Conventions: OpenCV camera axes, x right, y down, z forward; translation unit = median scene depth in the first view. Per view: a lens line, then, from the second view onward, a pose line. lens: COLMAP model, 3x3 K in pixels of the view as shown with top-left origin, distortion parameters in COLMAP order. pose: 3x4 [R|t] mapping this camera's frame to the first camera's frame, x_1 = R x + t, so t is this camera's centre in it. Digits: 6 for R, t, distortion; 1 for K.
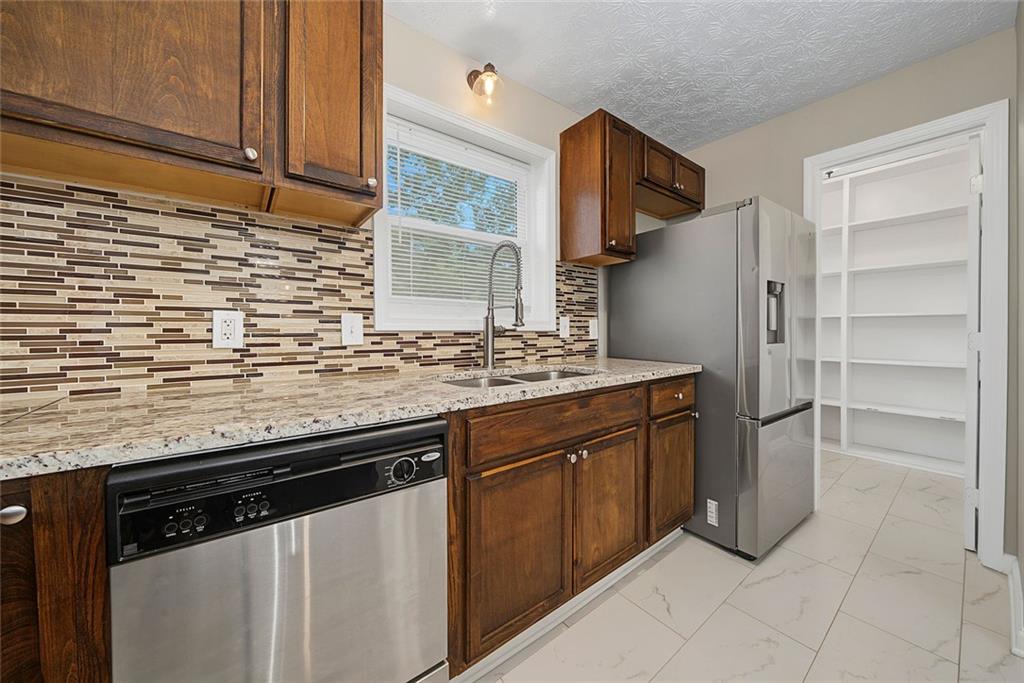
lens RADIAL K [[362.9, 0, 512.6], [0, 362.9, 336.3], [0, 0, 1]] dist [-0.004862, -0.000191]
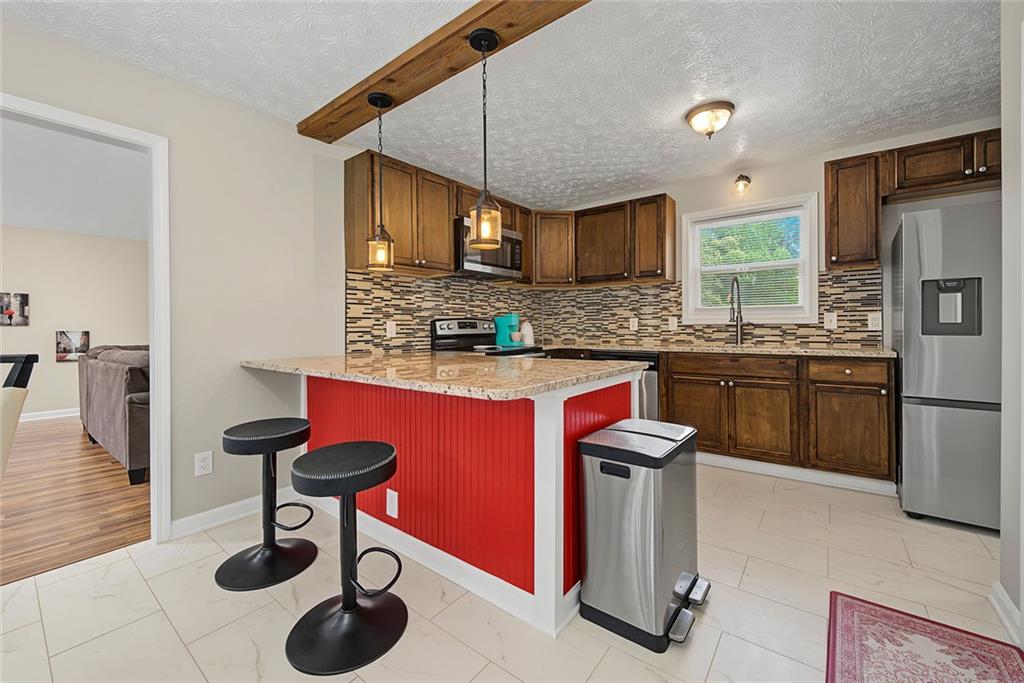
lens RADIAL K [[410.1, 0, 514.7], [0, 410.1, 327.2], [0, 0, 1]] dist [-0.004179, 0.000414]
pose [[0.258034, 0.004211, -0.966127, 1.991783], [-0.005804, 0.999979, 0.002808, 0.001201], [0.966118, 0.004883, 0.258053, -0.748573]]
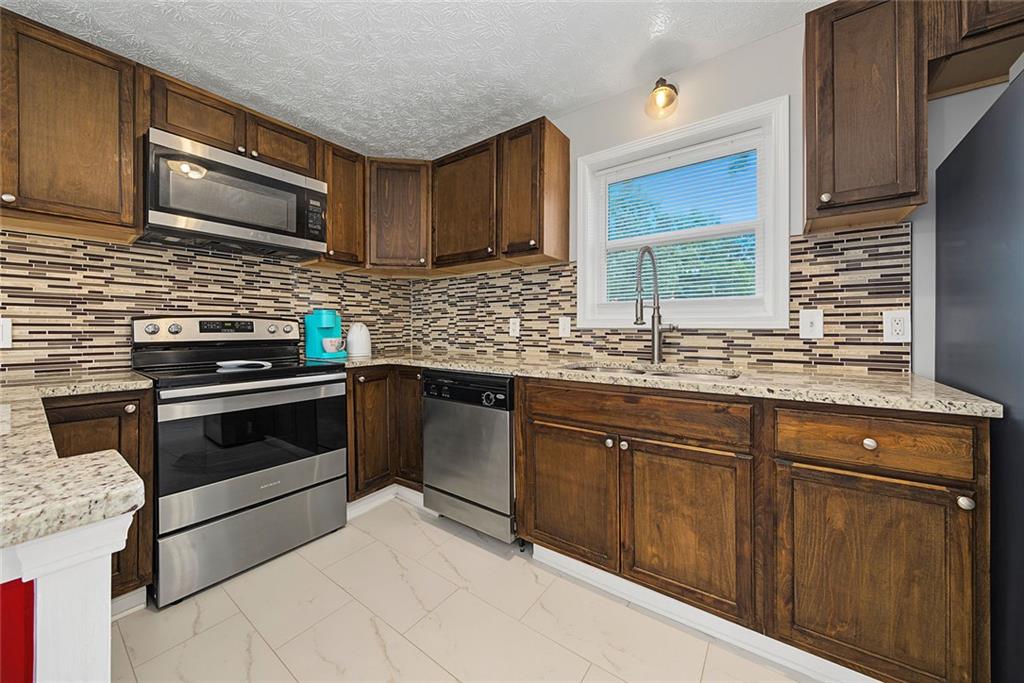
lens RADIAL K [[362.9, 0, 515.6], [0, 362.9, 328.1], [0, 0, 1]] dist [-0.004862, -0.000191]
pose [[0.284152, 0.004087, -0.958770, 1.044299], [-0.013797, 0.999905, 0.000174, -0.013106], [0.958680, 0.013179, 0.284182, 0.360148]]
